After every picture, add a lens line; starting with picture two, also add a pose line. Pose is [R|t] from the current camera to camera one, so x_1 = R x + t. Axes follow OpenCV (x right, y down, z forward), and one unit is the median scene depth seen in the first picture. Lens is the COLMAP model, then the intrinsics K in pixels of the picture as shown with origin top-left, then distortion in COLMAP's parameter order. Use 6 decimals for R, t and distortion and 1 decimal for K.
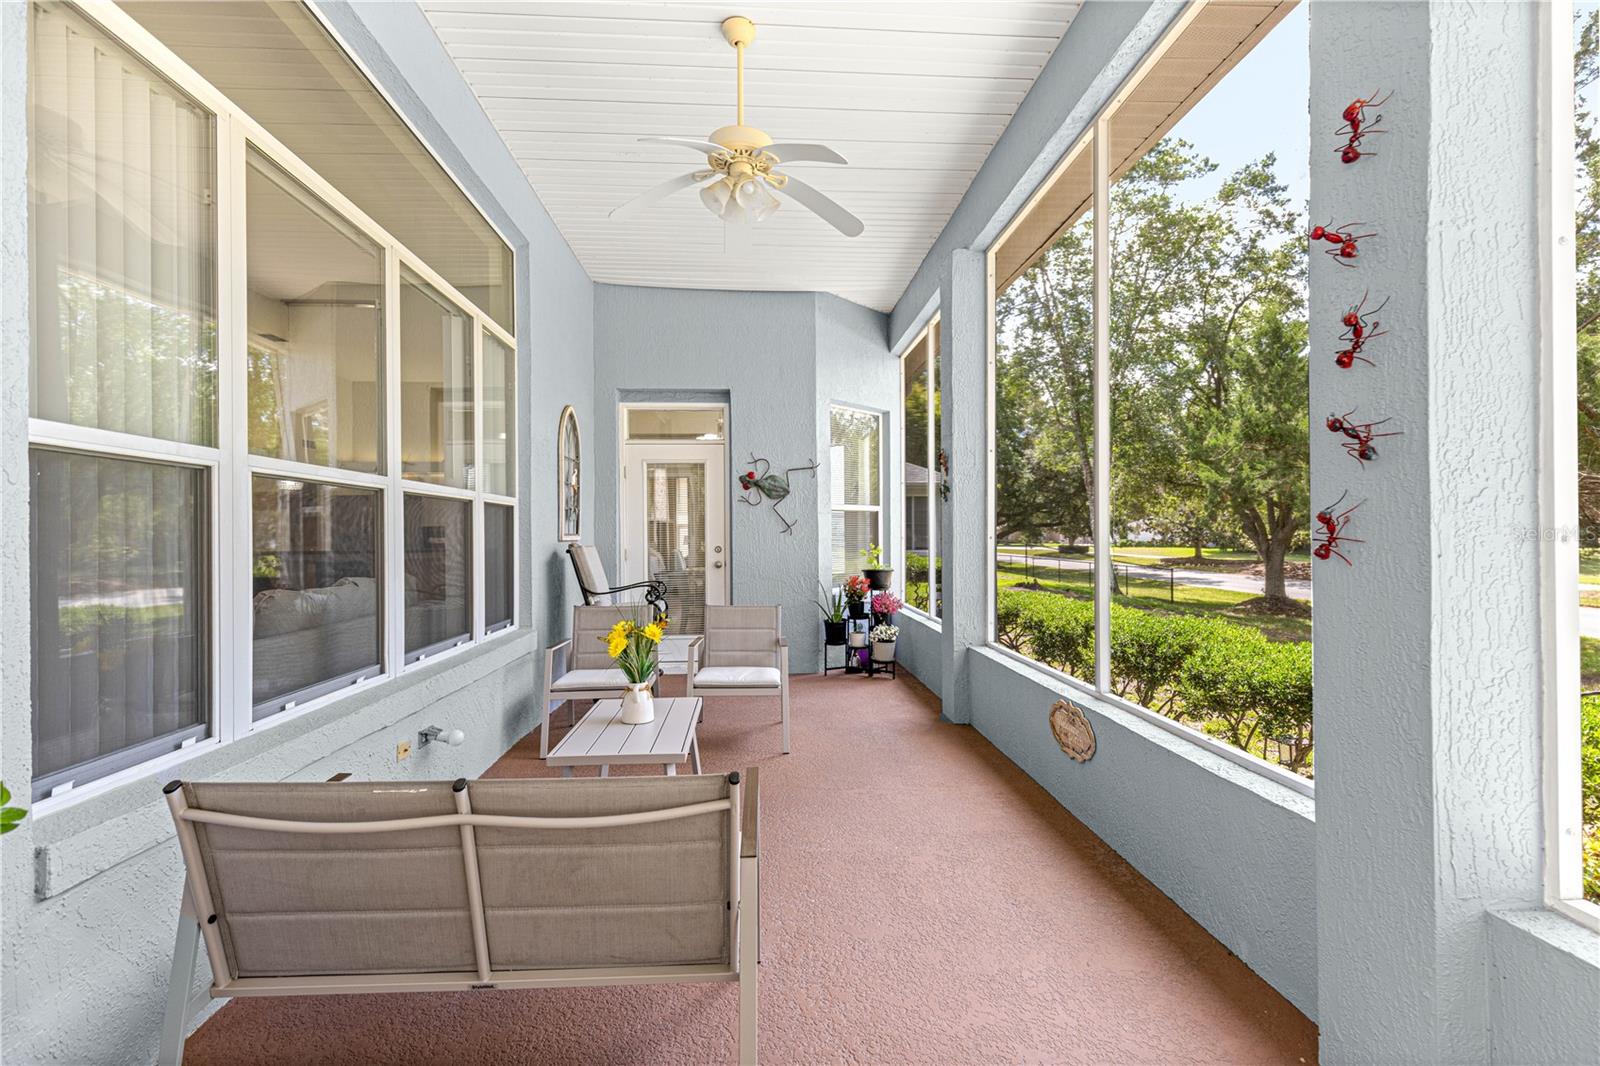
lens RADIAL K [[732.9, 0, 740.6], [0, 732.9, 520.1], [0, 0, 1]] dist [0.001705, -0.000274]
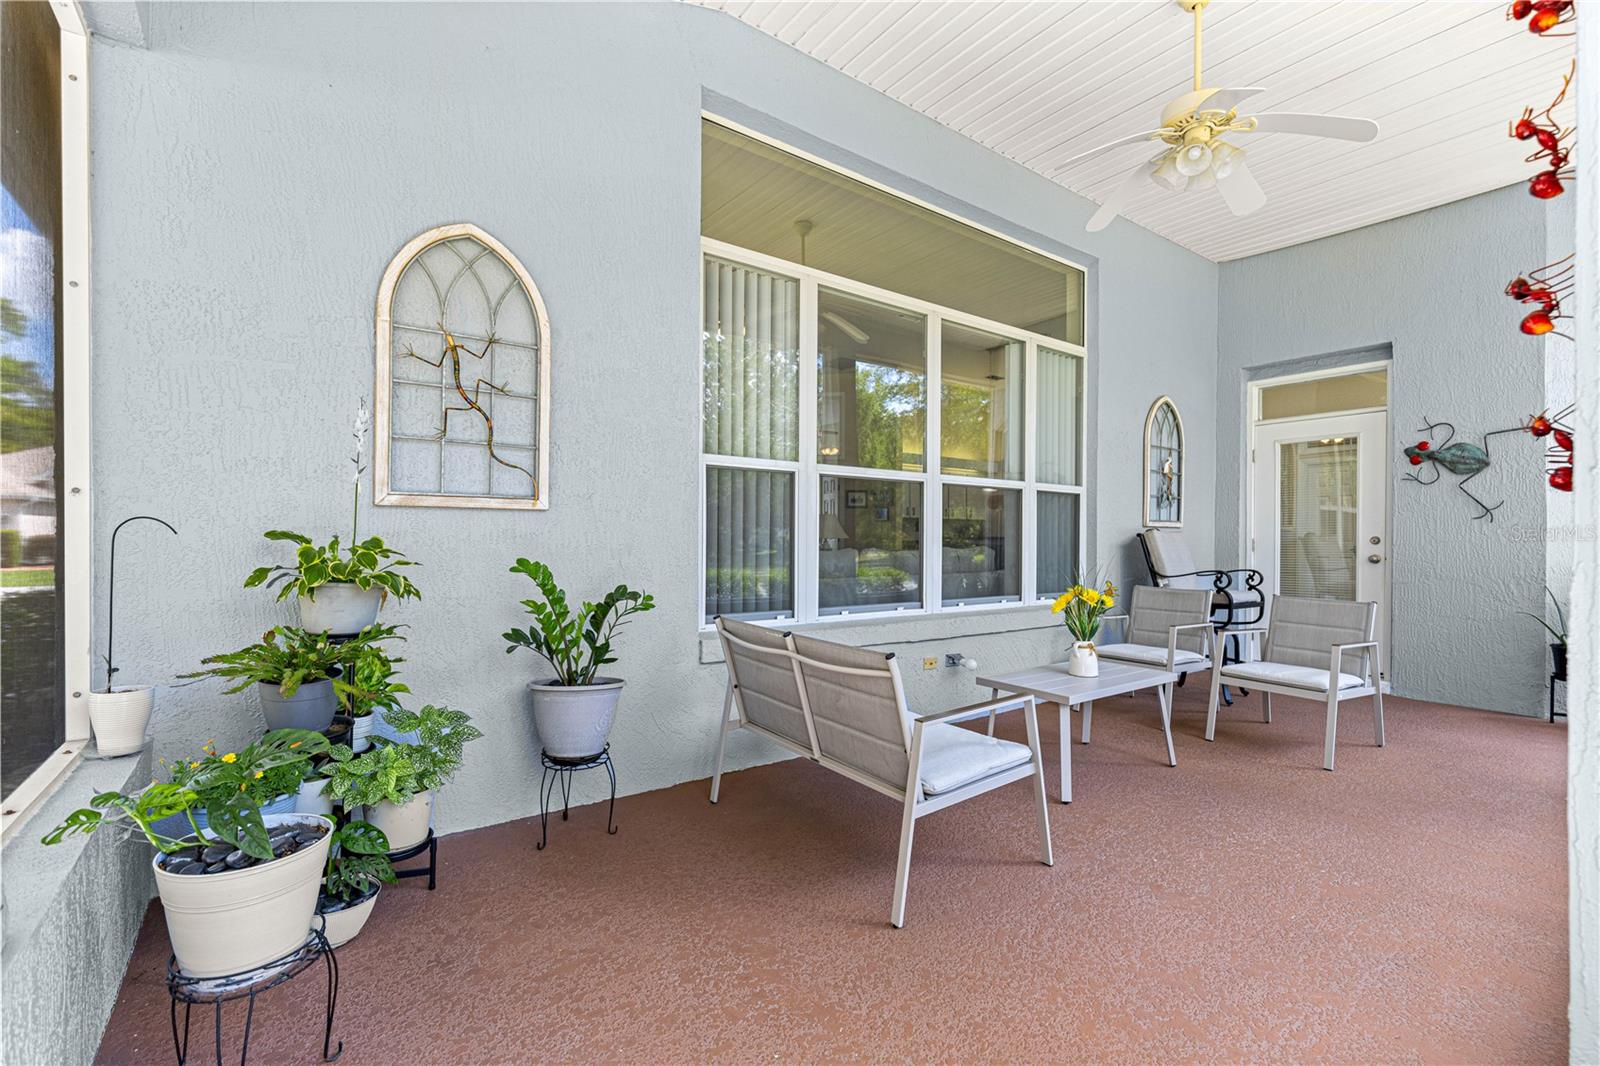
lens RADIAL K [[732.9, 0, 802.6], [0, 732.9, 536.7], [0, 0, 1]] dist [0.001705, -0.000274]
pose [[0.510443, 0.007028, -0.859883, 0.456087], [-0.000943, 0.999971, 0.007613, 0.039508], [0.859911, -0.003075, 0.510435, 0.038934]]
